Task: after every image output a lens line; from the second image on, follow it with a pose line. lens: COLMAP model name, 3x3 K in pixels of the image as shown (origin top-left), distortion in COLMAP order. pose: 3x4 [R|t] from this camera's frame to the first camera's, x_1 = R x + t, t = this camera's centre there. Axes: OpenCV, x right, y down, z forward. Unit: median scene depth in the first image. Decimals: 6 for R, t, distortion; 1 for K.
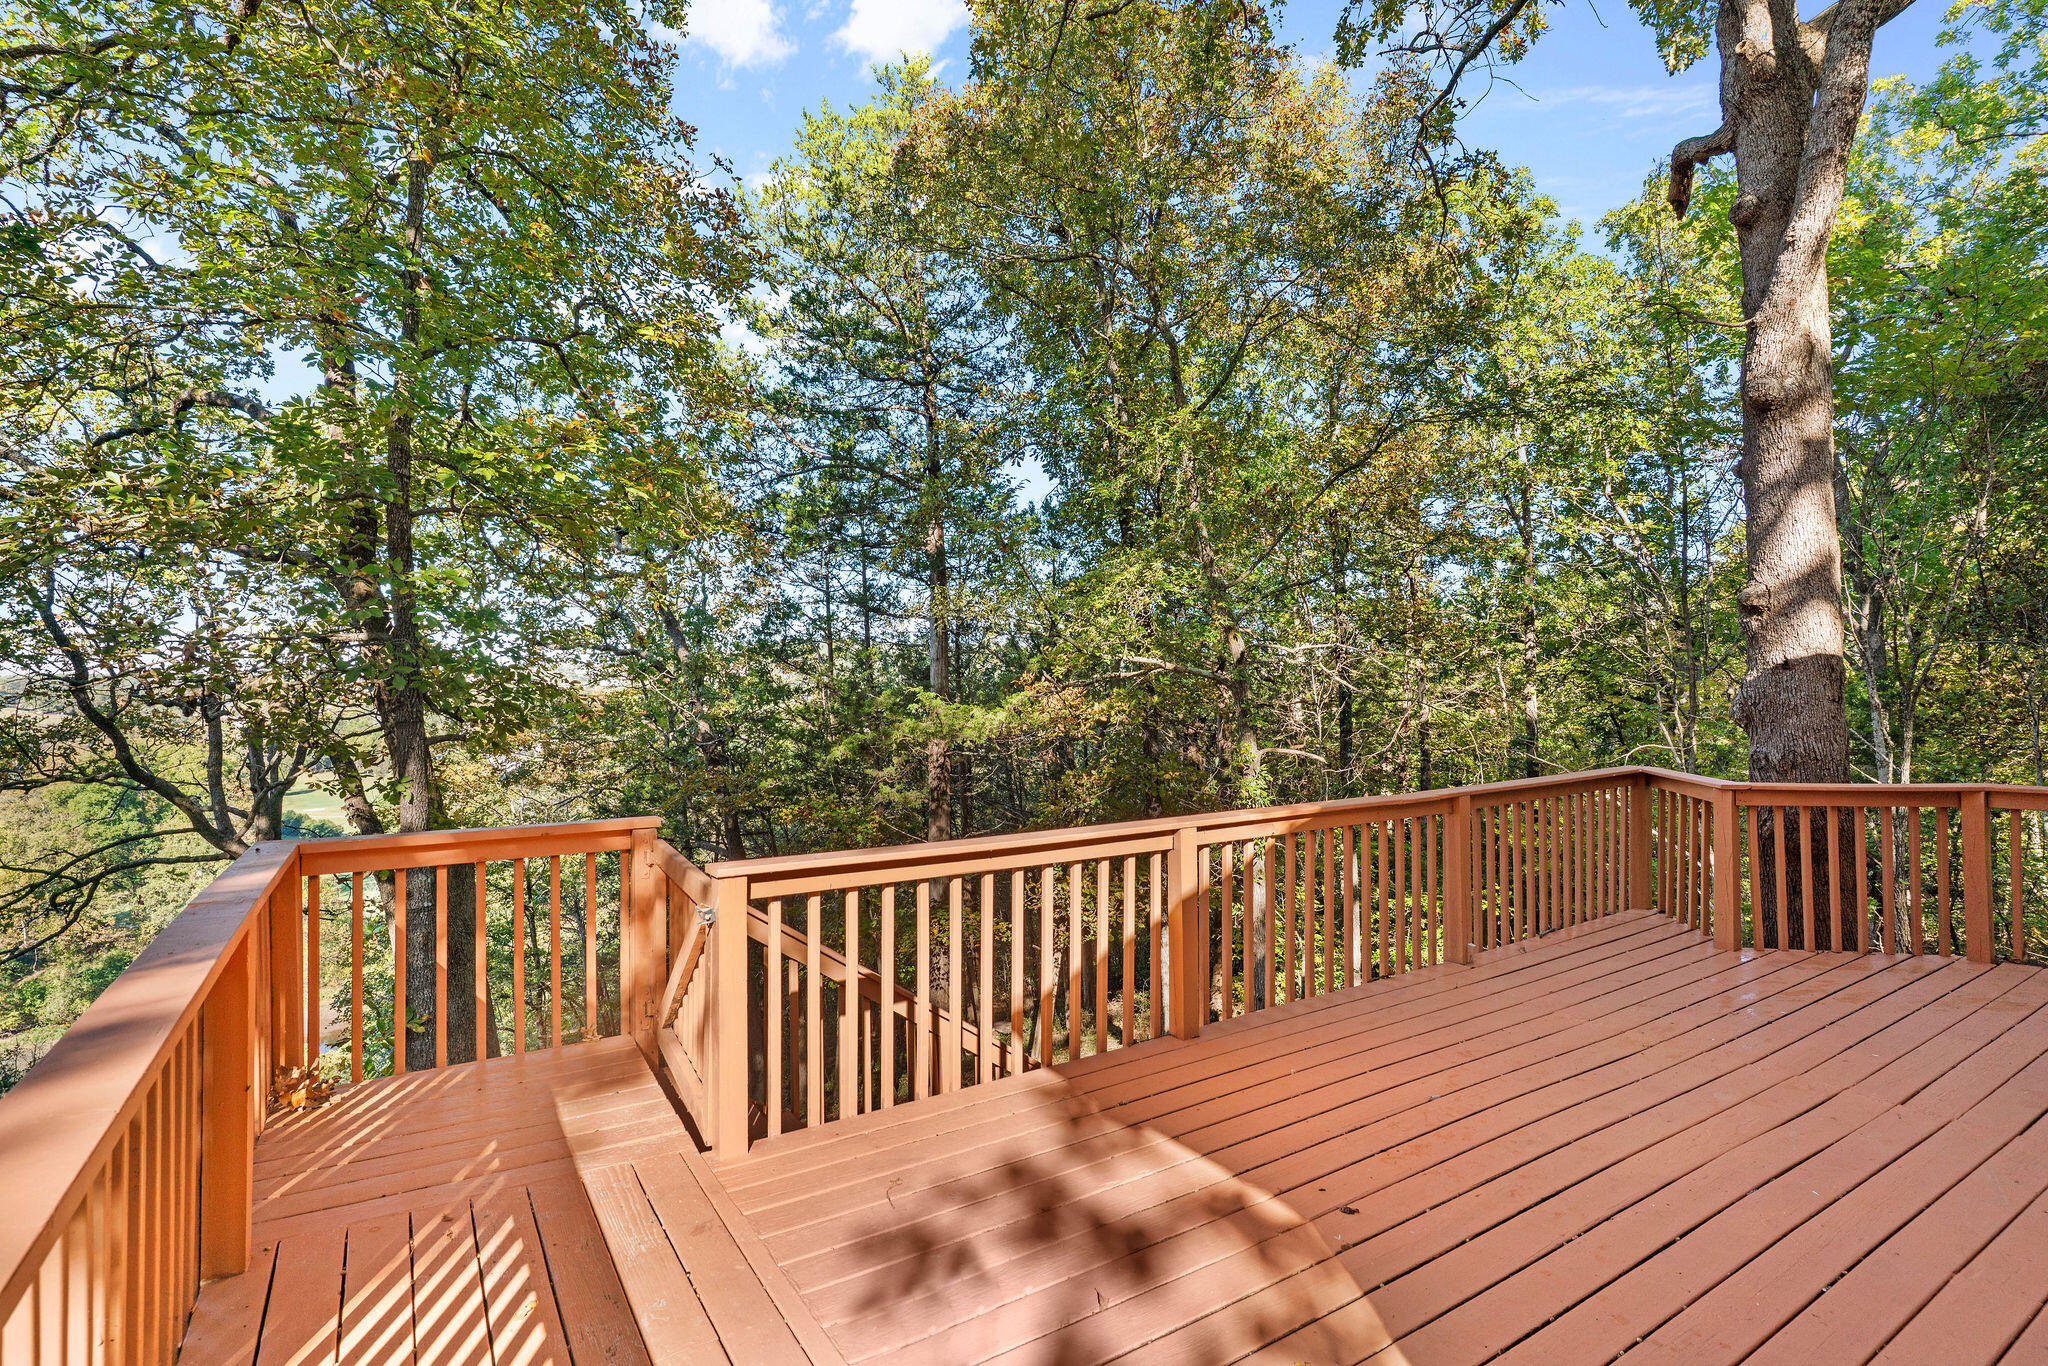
lens RADIAL K [[977.6, 0, 1018.8], [0, 977.6, 683.8], [0, 0, 1]] dist [0.018788, -0.000251]
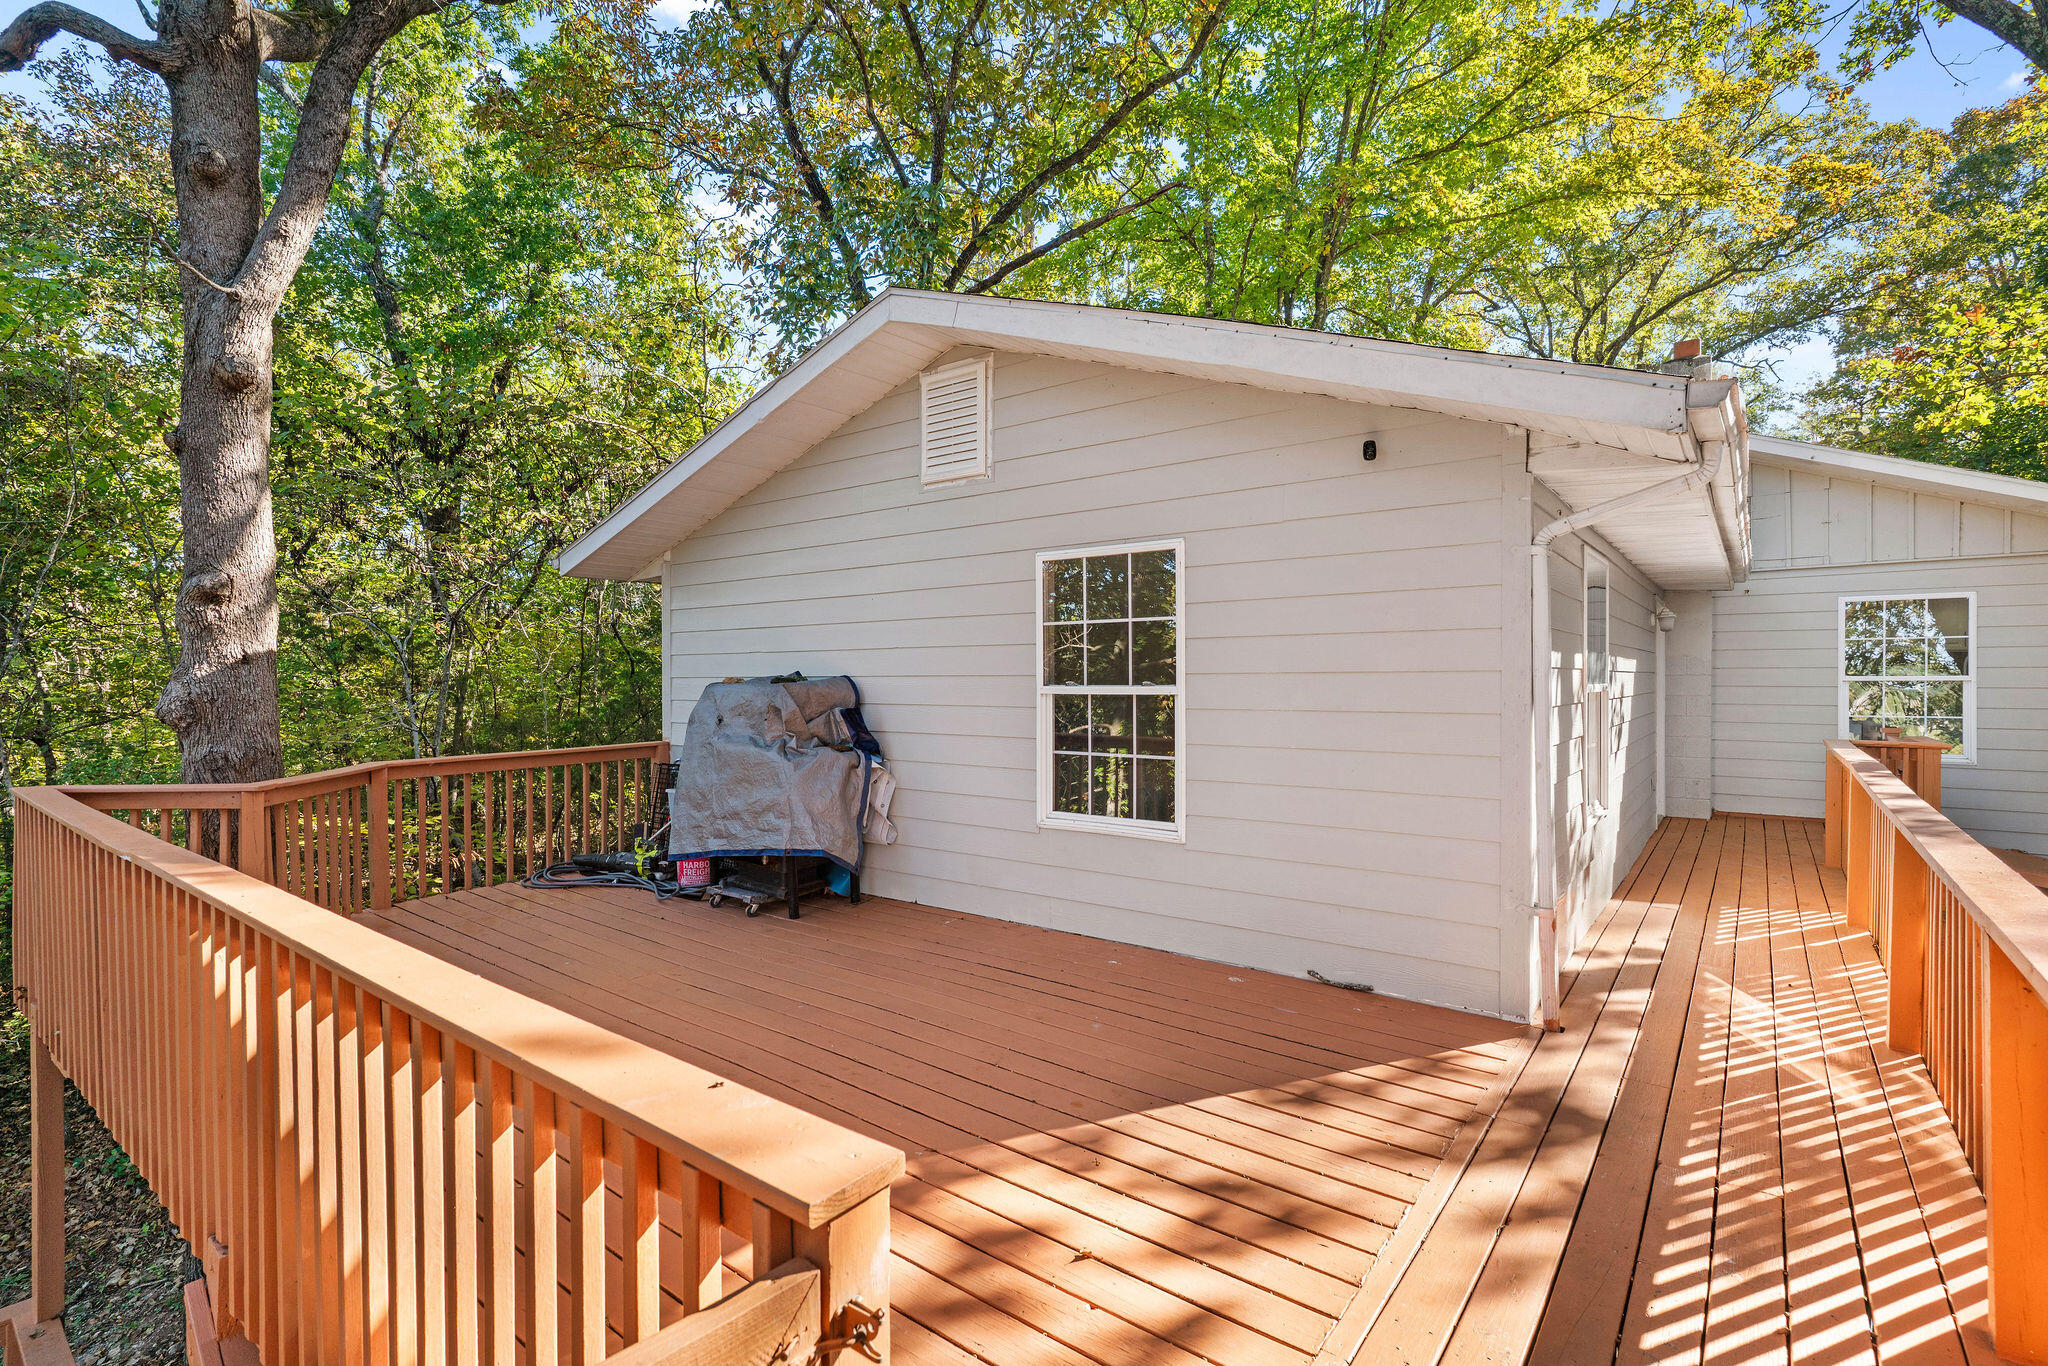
lens RADIAL K [[977.6, 0, 1016.3], [0, 977.6, 677.0], [0, 0, 1]] dist [0.018788, -0.000251]
pose [[-0.317050, -0.000324, 0.948409, -0.729459], [0.006866, 0.999973, 0.002637, 0.001260], [-0.948384, 0.007348, -0.317039, 1.137578]]
